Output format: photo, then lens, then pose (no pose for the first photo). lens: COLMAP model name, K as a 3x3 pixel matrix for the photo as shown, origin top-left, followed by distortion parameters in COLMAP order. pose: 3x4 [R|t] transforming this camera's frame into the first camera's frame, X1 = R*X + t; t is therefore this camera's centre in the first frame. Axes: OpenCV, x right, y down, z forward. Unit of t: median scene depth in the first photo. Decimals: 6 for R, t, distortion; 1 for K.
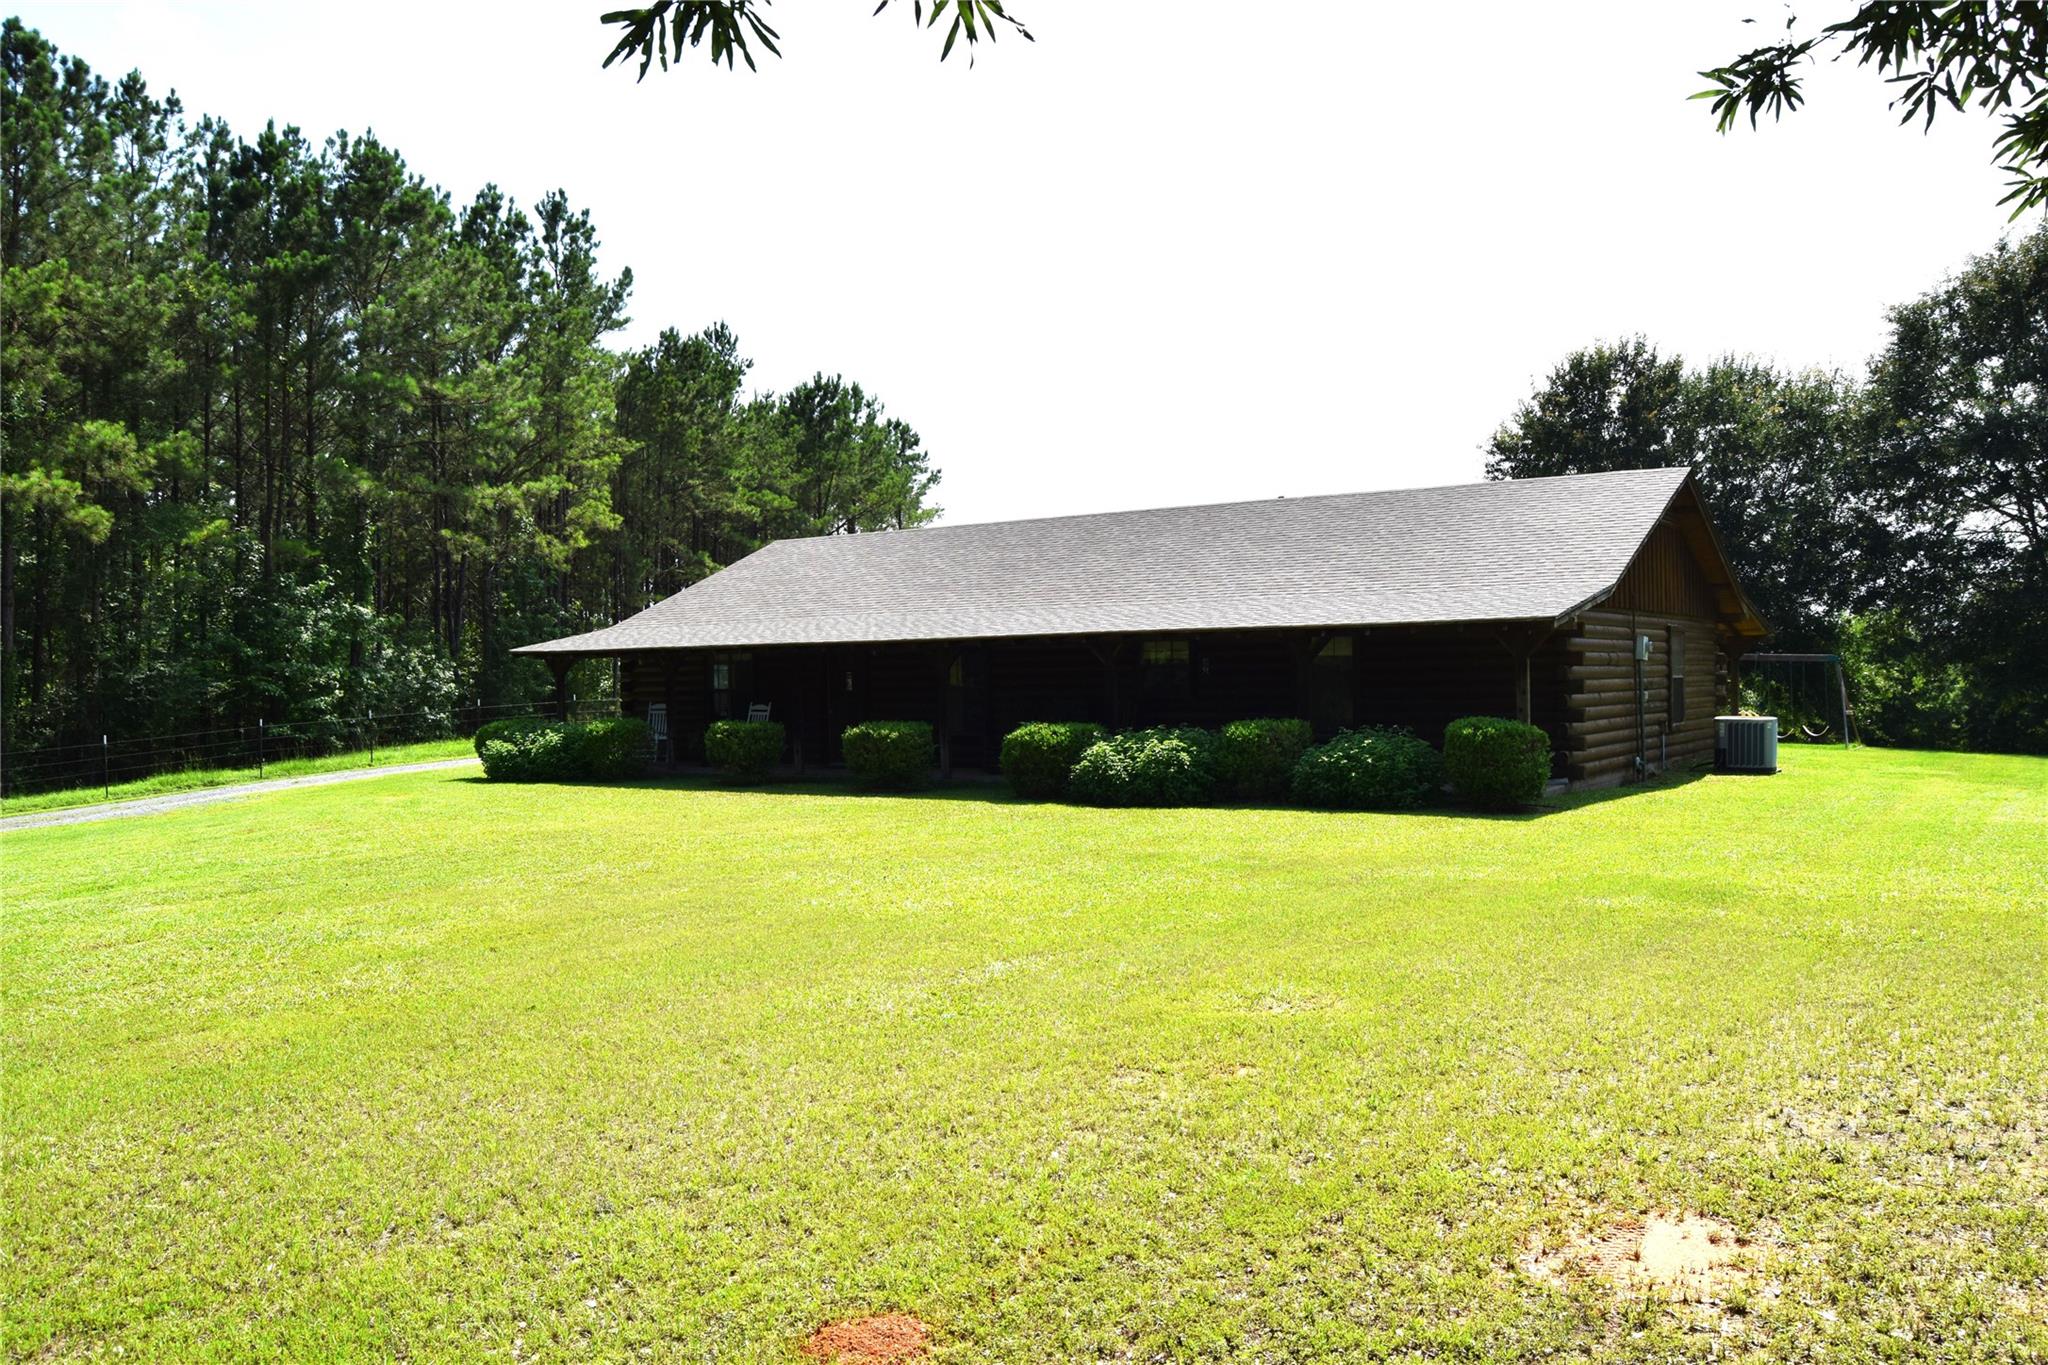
lens RADIAL K [[1584.9, 0, 1044.9], [0, 1584.9, 695.6], [0, 0, 1]] dist [-0.092238, 0.028527]
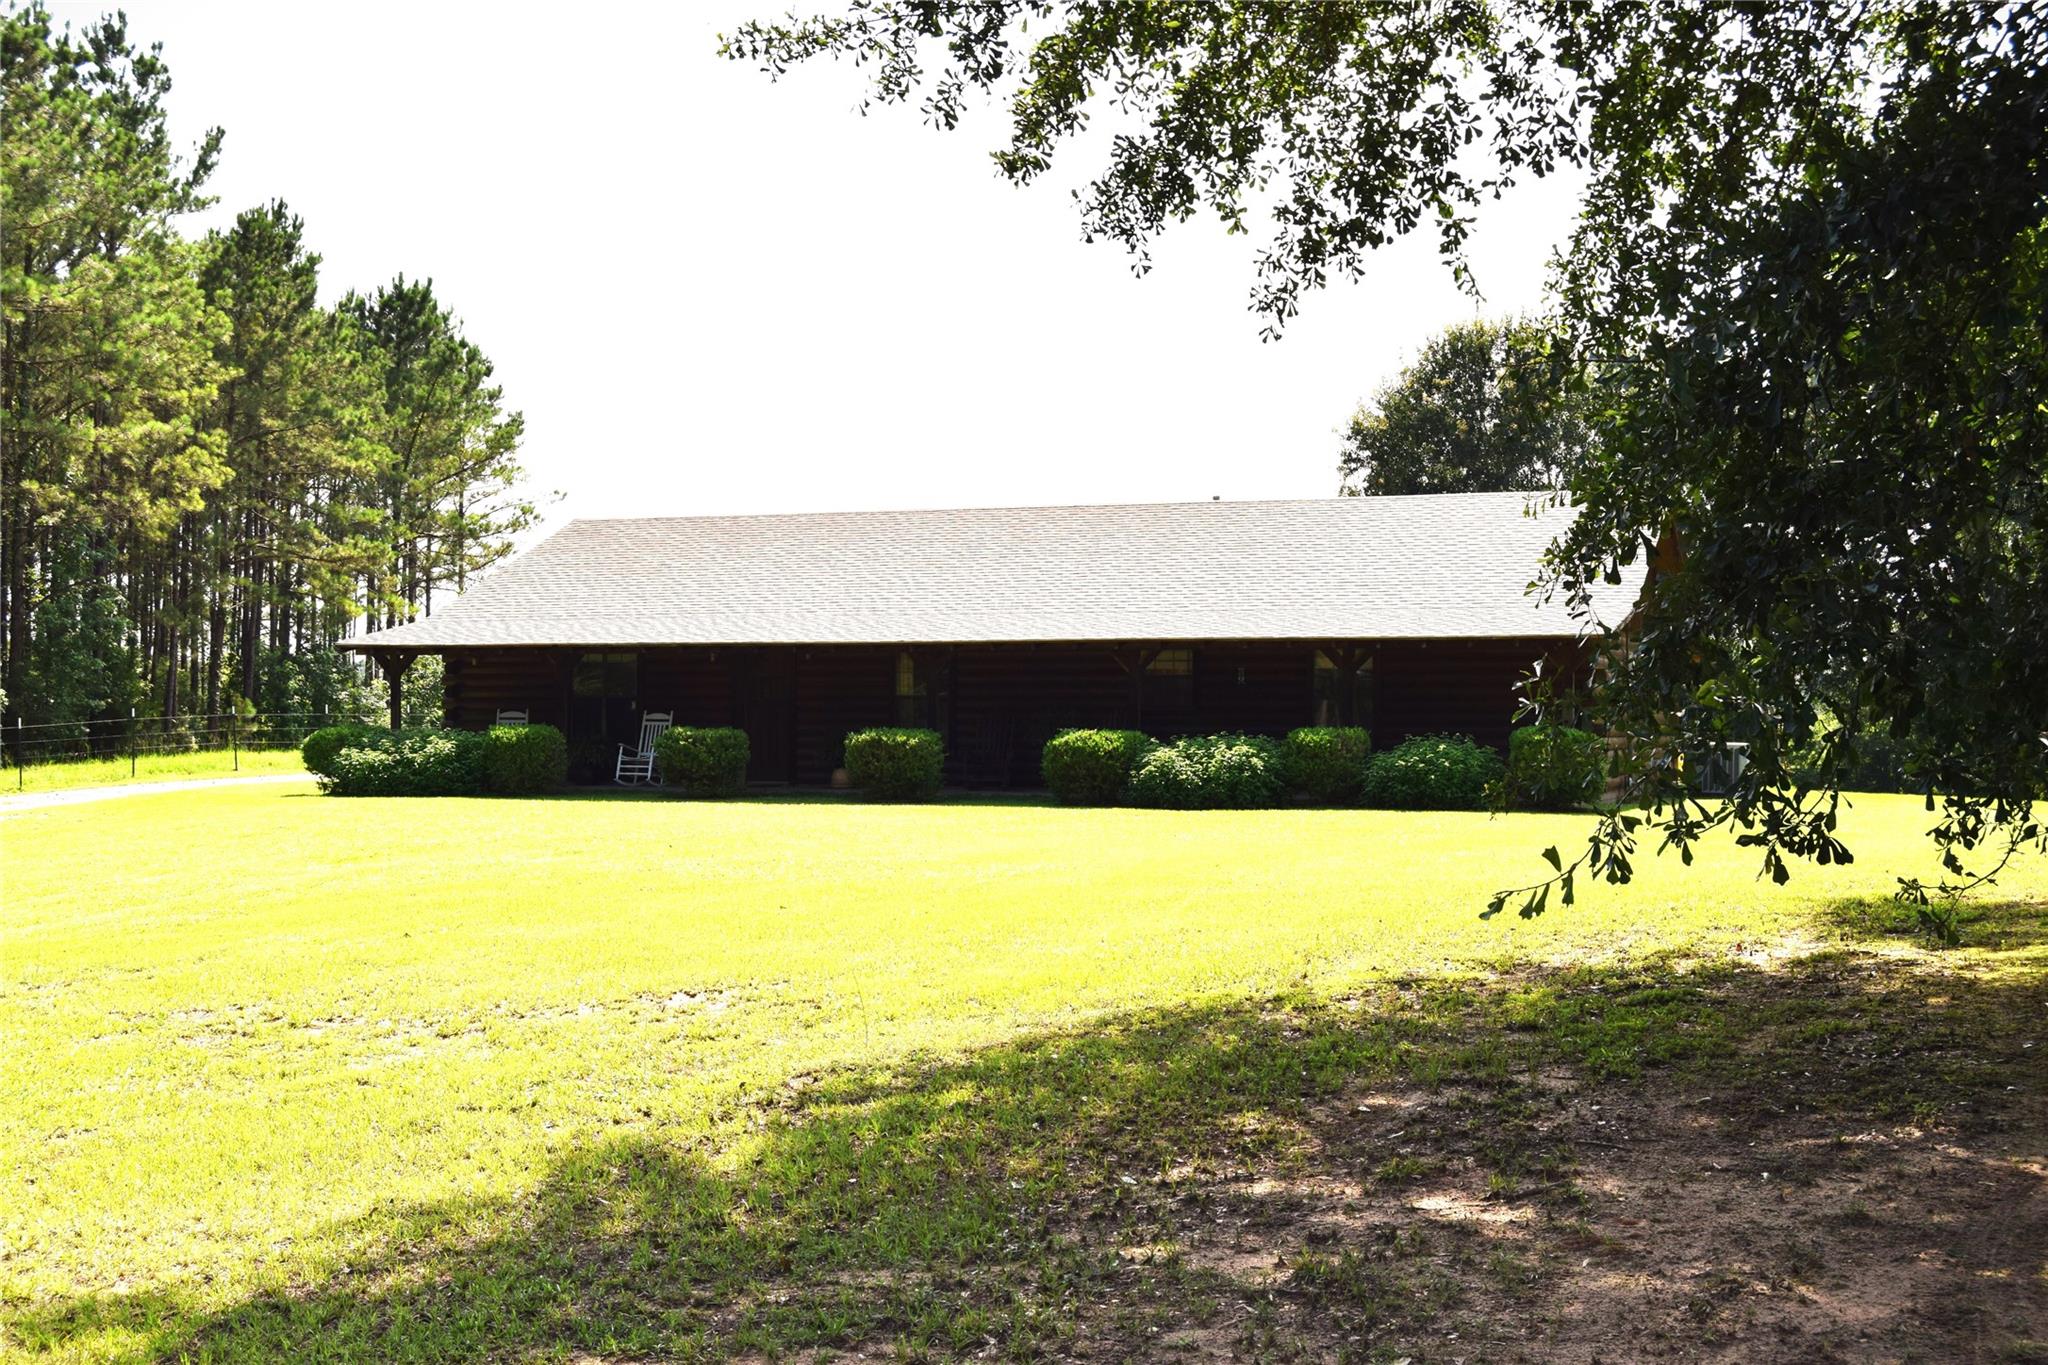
lens RADIAL K [[2539.3, 0, 1012.4], [0, 2539.3, 679.8], [0, 0, 1]] dist [-0.059885, 0.000000]
pose [[0.969445, 0.022985, 0.244231, -0.326005], [-0.015026, 0.999295, -0.034399, 0.031470], [-0.244850, 0.029678, 0.969107, -0.379084]]
